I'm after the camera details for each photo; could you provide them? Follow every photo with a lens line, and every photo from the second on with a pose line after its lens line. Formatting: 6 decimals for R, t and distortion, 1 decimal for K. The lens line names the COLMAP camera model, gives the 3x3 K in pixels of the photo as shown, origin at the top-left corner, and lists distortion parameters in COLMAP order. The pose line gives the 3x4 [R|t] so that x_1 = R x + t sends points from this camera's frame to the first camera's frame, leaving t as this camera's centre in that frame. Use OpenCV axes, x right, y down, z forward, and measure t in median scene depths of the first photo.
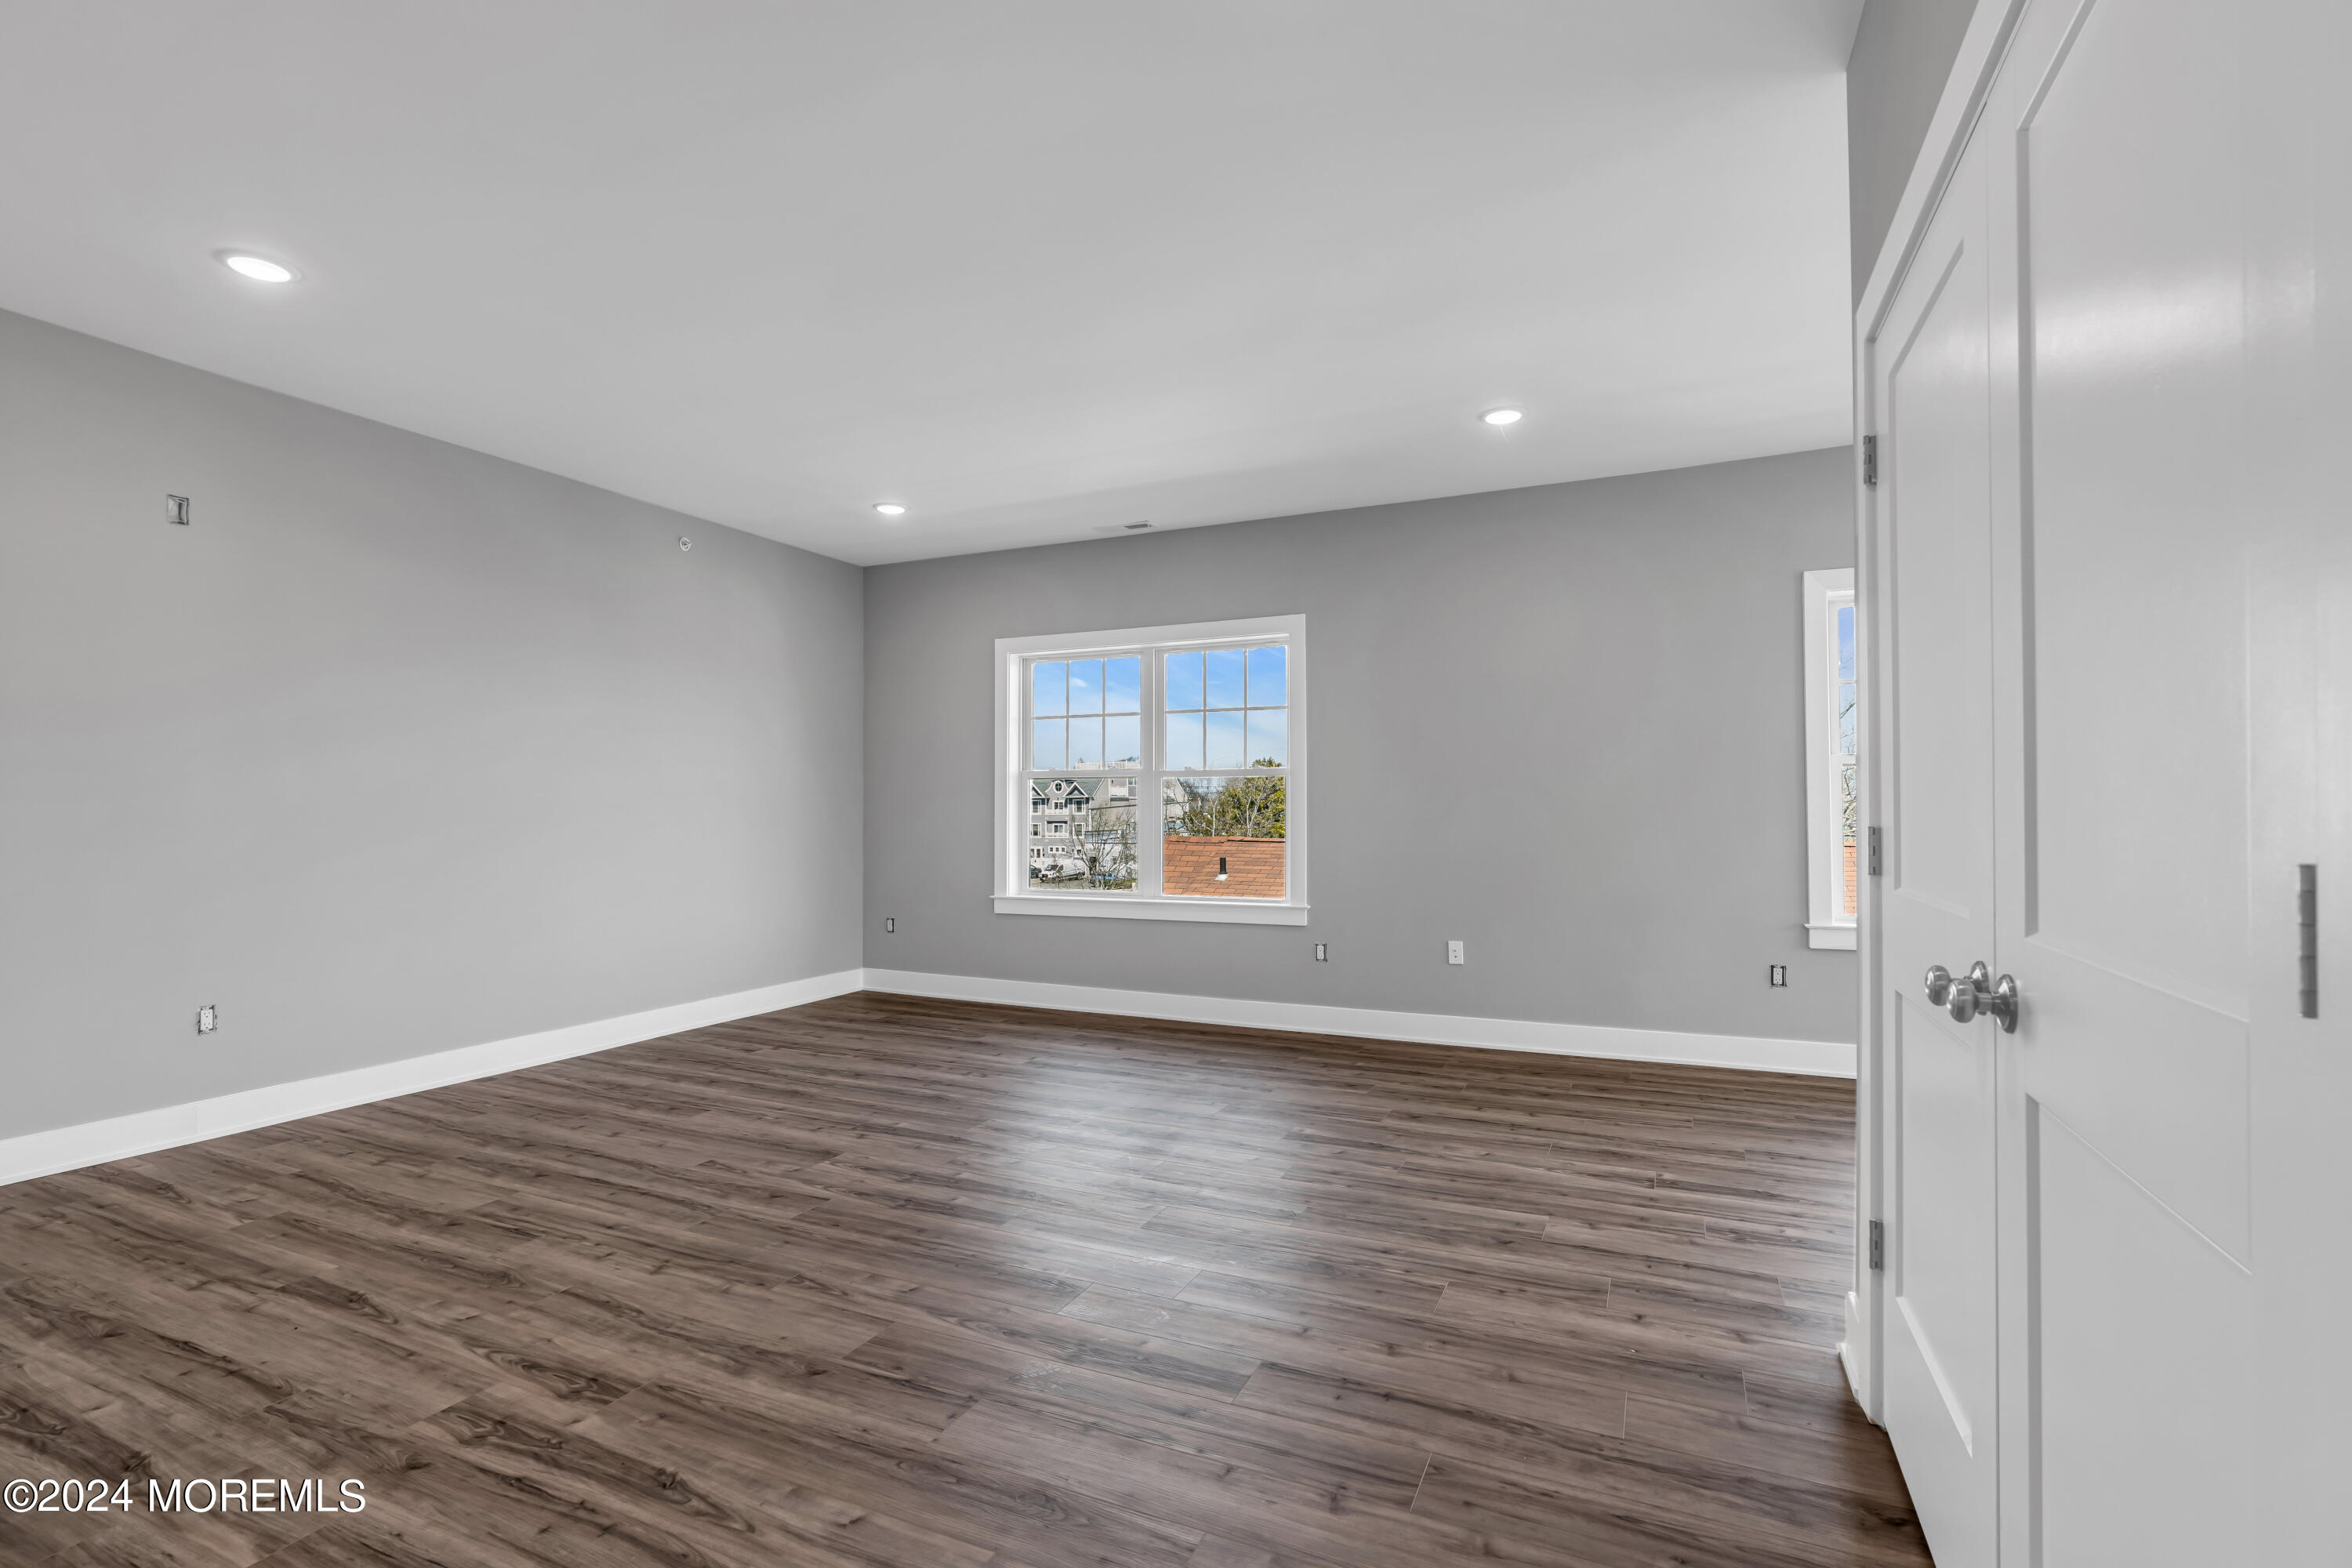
lens RADIAL K [[1068.2, 0, 1173.2], [0, 1068.2, 794.6], [0, 0, 1]] dist [-0.015720, 0.007759]
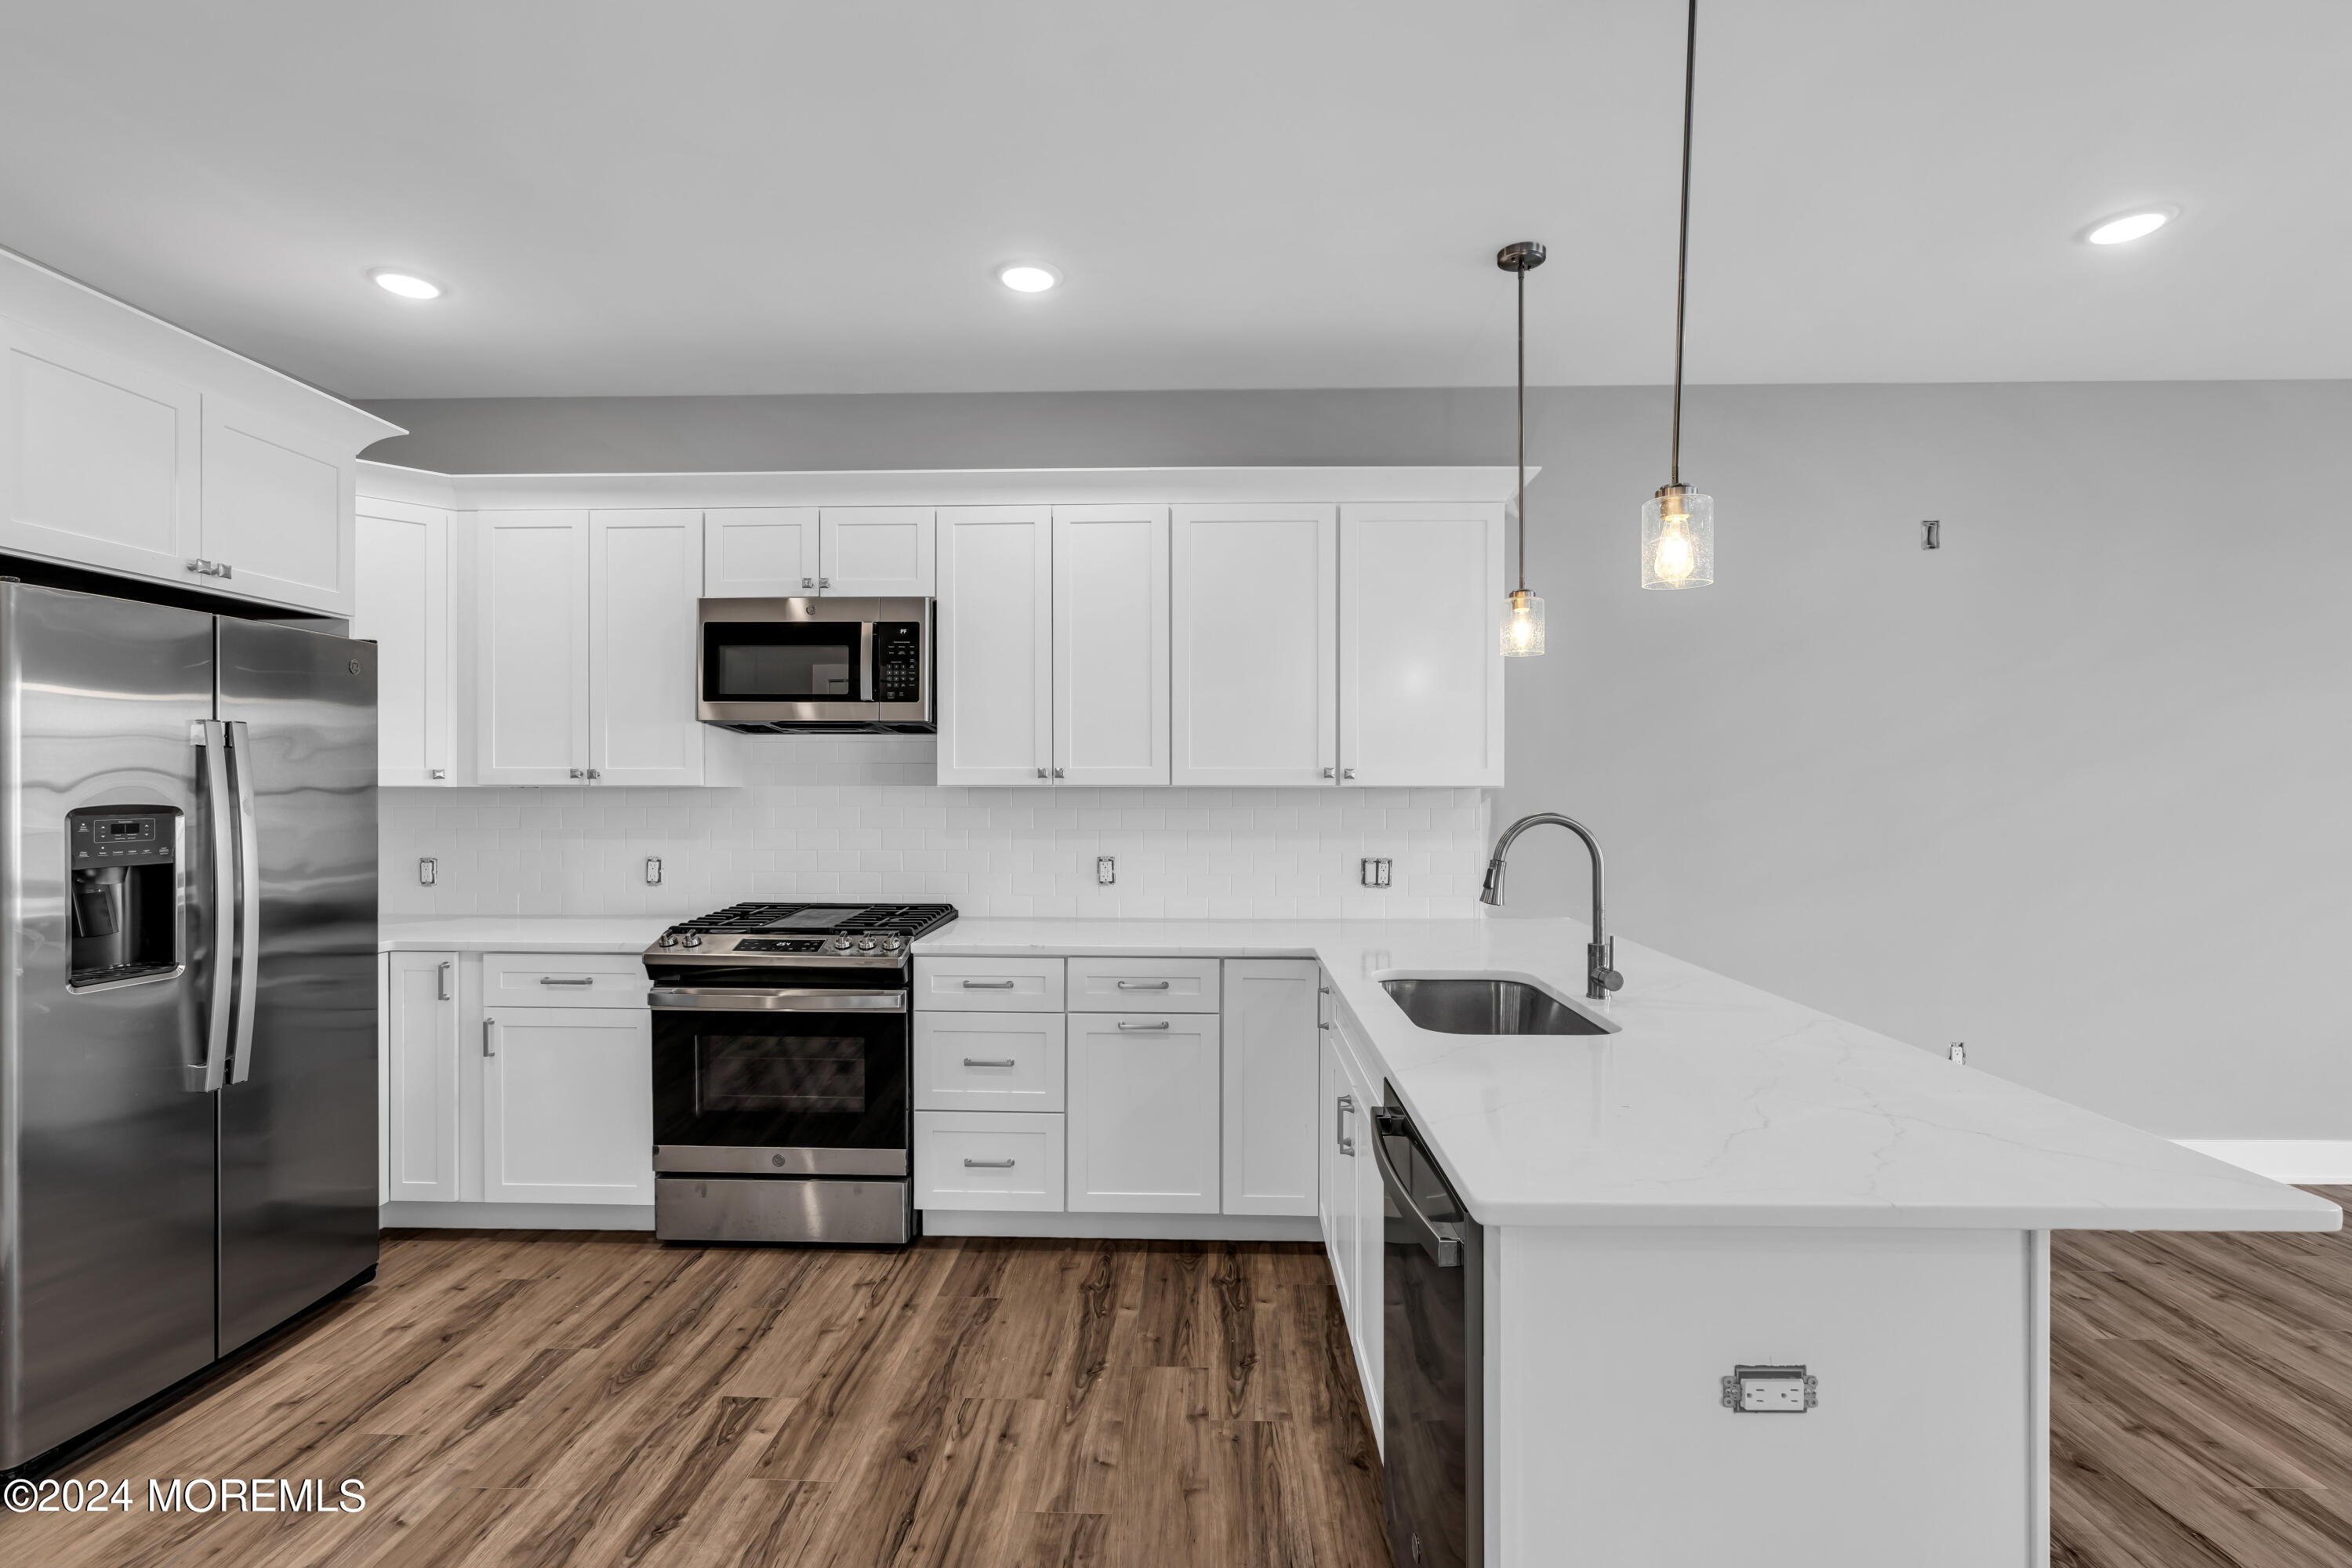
lens RADIAL K [[1069.7, 0, 1174.6], [0, 1069.7, 788.9], [0, 0, 1]] dist [-0.008393, 0.001719]
pose [[0.394870, 0.005556, -0.918720, -0.351734], [0.013991, 0.999829, 0.012059, -0.063169], [0.918631, -0.017616, 0.394725, -0.040084]]
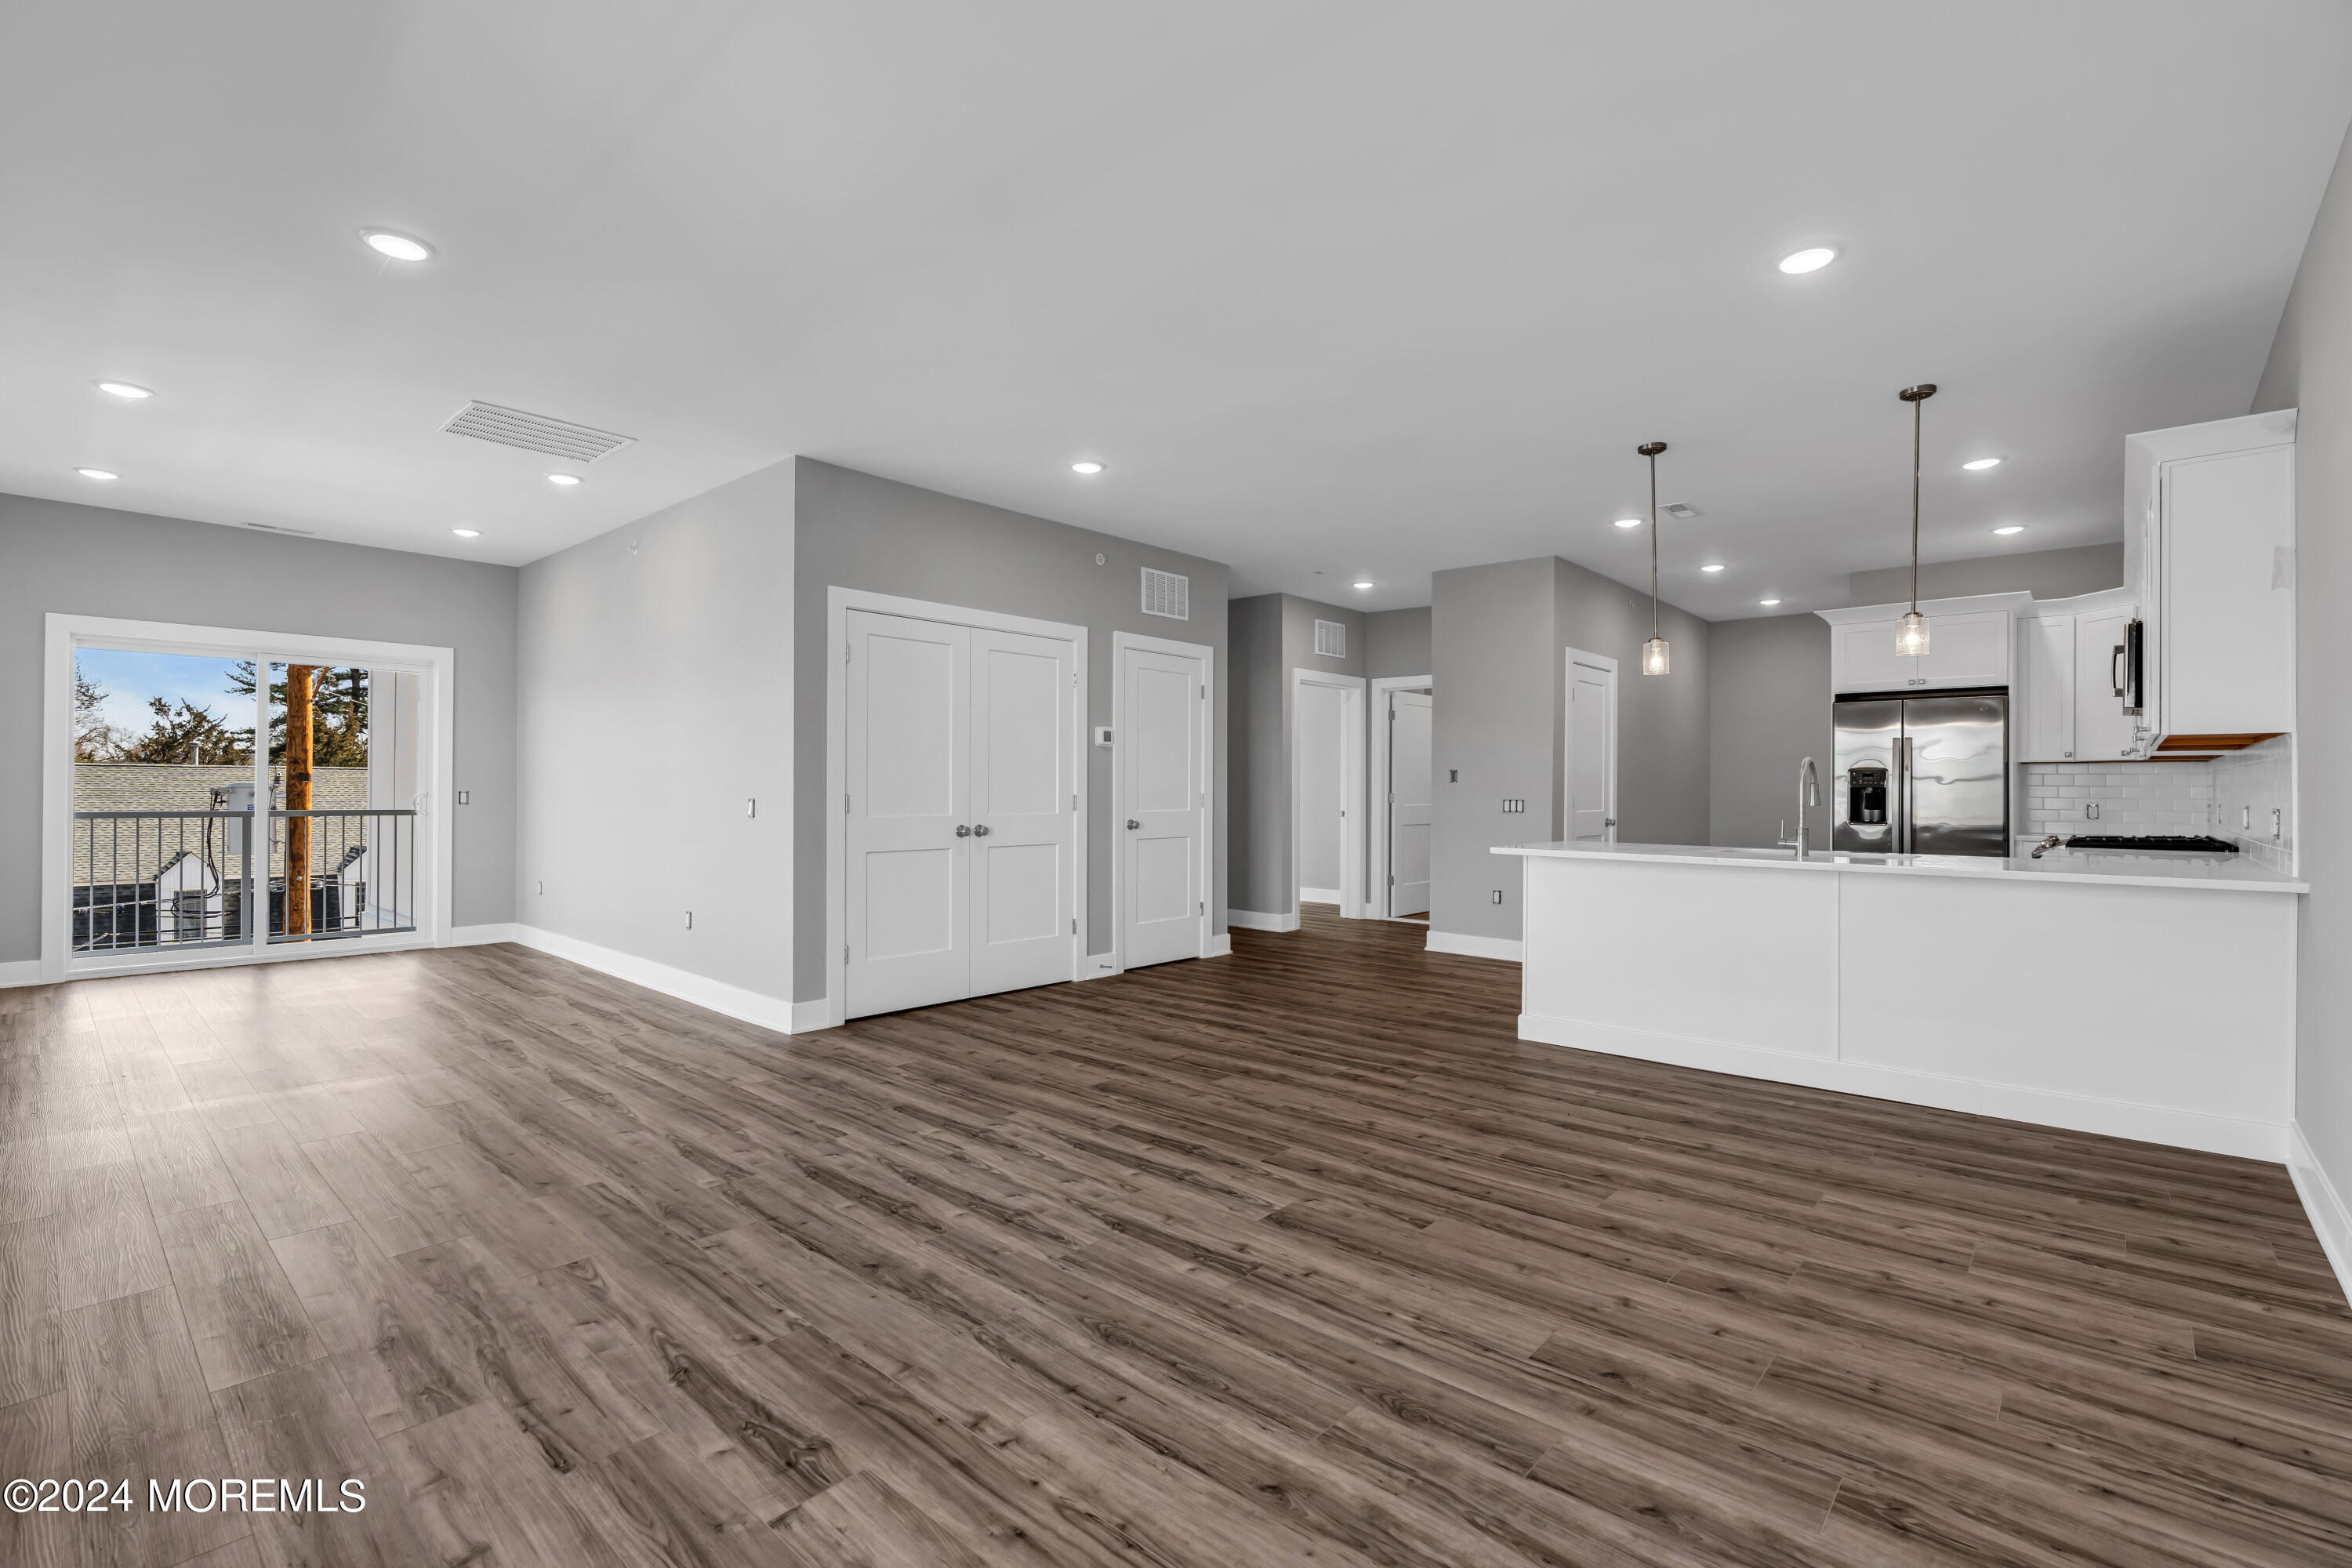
lens RADIAL K [[1048.7, 0, 1178.6], [0, 1048.7, 785.3], [0, 0, 1]] dist [-0.009713, 0.001100]
pose [[-0.956179, -0.000759, 0.292783, -0.536565], [-0.007280, 0.999749, -0.021185, 0.034343], [-0.292693, -0.022388, -0.955944, 1.982132]]
